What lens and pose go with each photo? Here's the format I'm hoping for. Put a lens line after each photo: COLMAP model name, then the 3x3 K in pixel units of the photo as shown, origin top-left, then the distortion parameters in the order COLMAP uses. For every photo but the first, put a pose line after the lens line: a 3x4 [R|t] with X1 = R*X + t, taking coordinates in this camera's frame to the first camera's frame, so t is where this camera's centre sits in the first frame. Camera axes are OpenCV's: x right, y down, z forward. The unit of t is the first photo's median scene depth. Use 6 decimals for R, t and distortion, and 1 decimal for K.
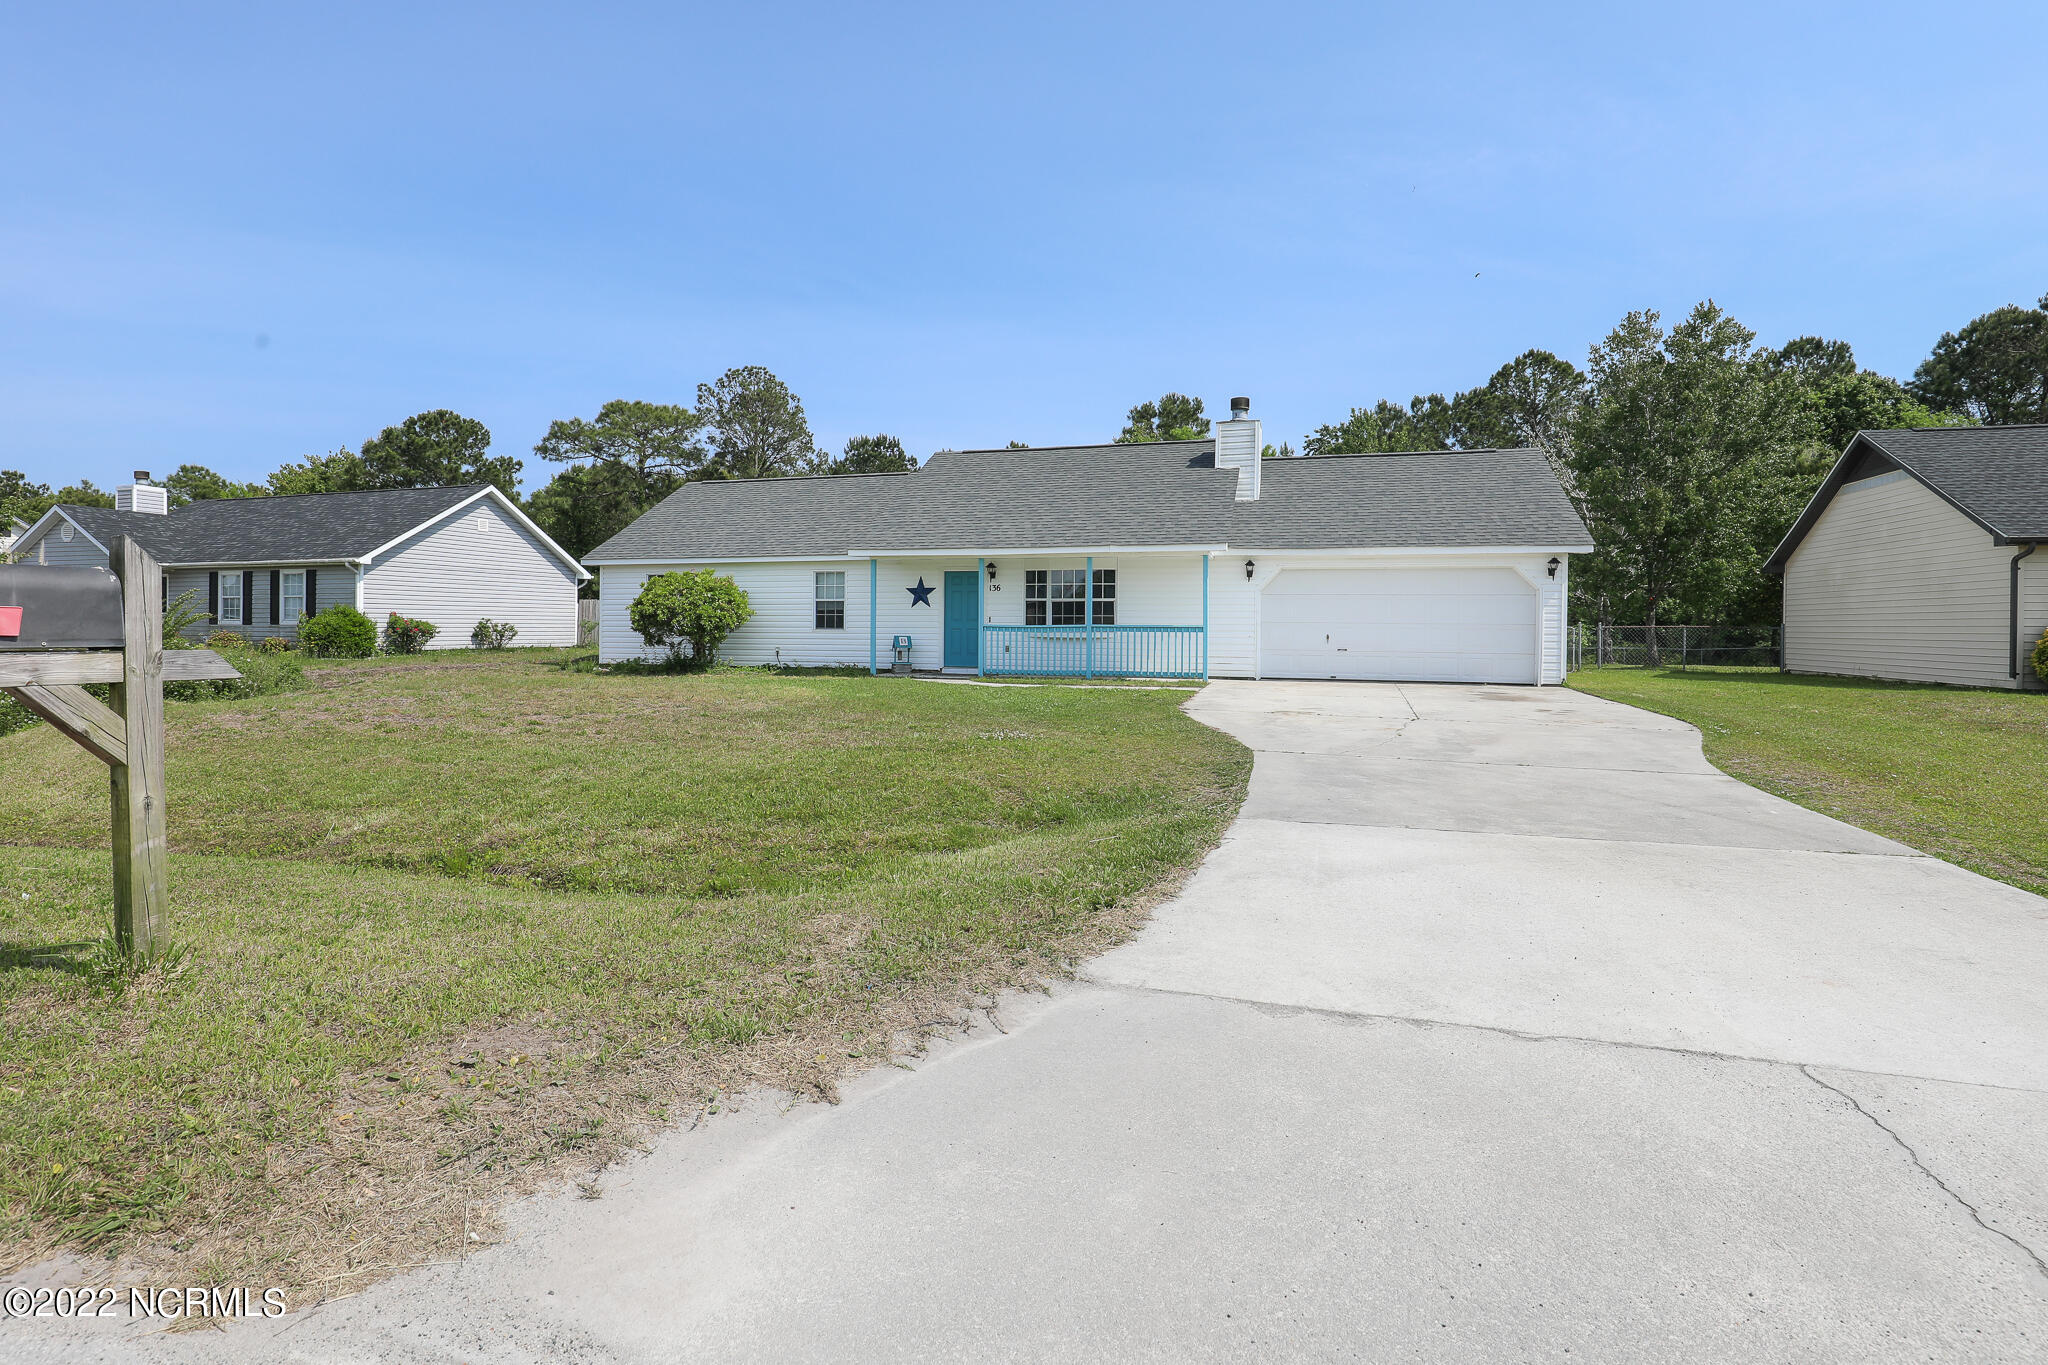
lens RADIAL K [[943.7, 0, 1014.3], [0, 943.7, 664.7], [0, 0, 1]] dist [-0.037070, 0.006530]
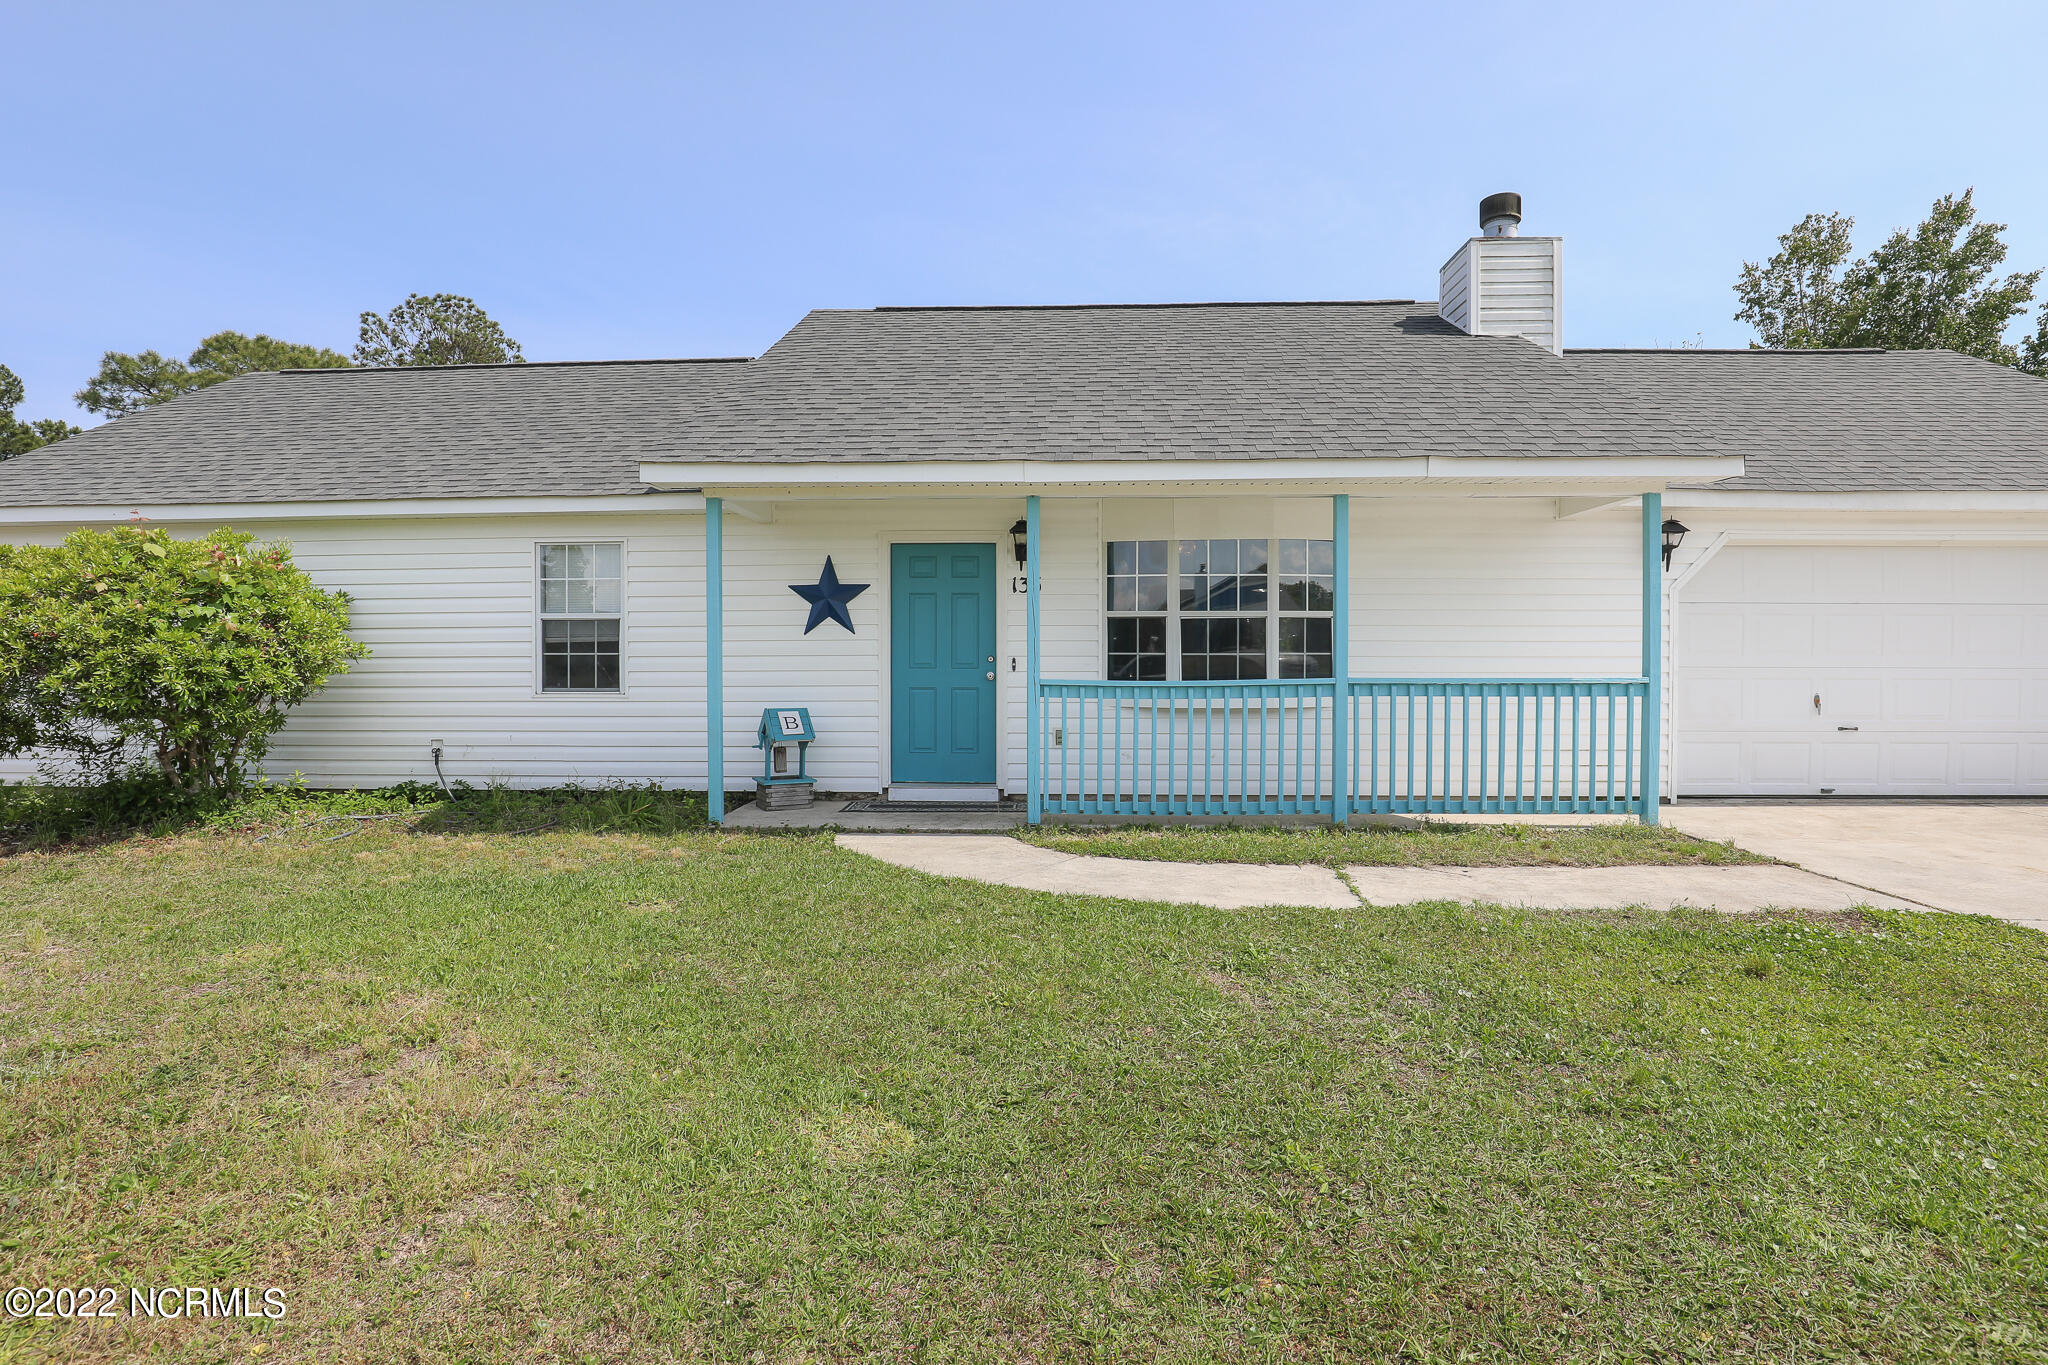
lens RADIAL K [[973.7, 0, 1016.1], [0, 973.7, 692.0], [0, 0, 1]] dist [-0.041291, 0.008389]
pose [[0.970563, -0.013838, 0.240449, -0.115566], [0.016579, 0.999819, -0.009380, -0.030040], [-0.240276, 0.013090, 0.970616, 0.560778]]
